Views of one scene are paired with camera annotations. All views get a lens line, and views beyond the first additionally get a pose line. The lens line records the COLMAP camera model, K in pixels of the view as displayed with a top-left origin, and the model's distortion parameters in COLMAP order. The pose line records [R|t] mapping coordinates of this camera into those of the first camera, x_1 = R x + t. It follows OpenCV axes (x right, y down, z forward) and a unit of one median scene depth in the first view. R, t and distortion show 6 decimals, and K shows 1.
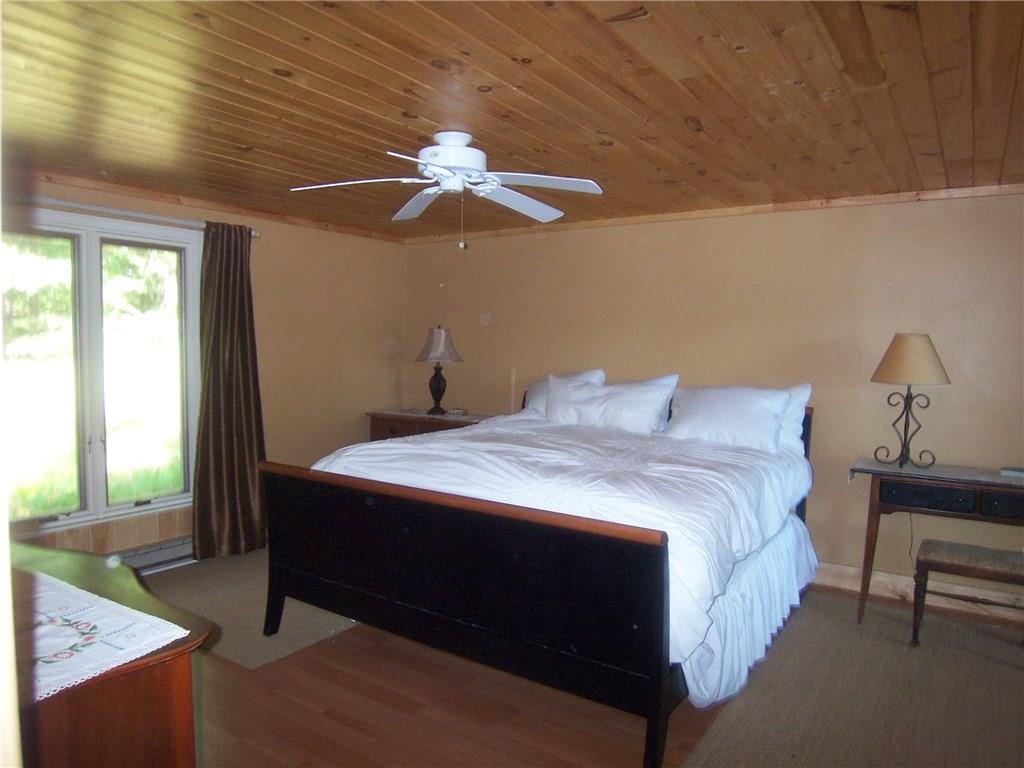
lens RADIAL K [[691.0, 0, 510.5], [0, 691.0, 383.8], [0, 0, 1]] dist [-0.001064, -0.069100]
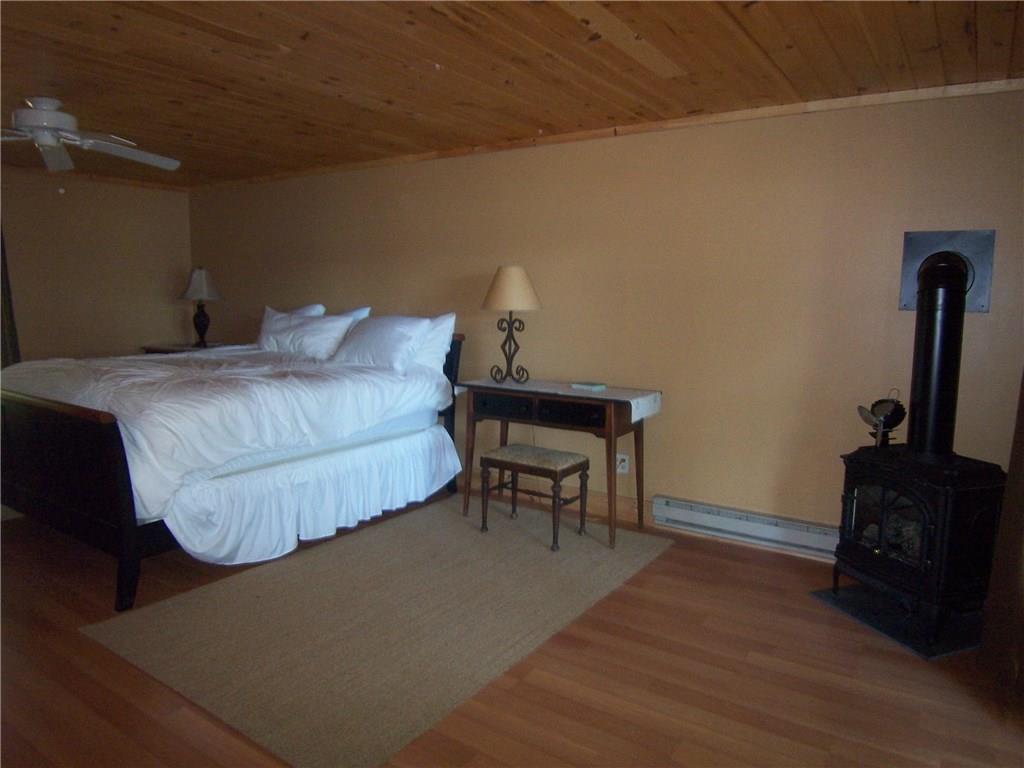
lens RADIAL K [[691.0, 0, 510.5], [0, 691.0, 383.8], [0, 0, 1]] dist [-0.001064, -0.069100]
pose [[0.999995, -0.003211, 0.000707, 0.531147], [0.003155, 0.997650, 0.068444, 0.040250], [-0.000925, -0.068442, 0.997655, -0.147900]]
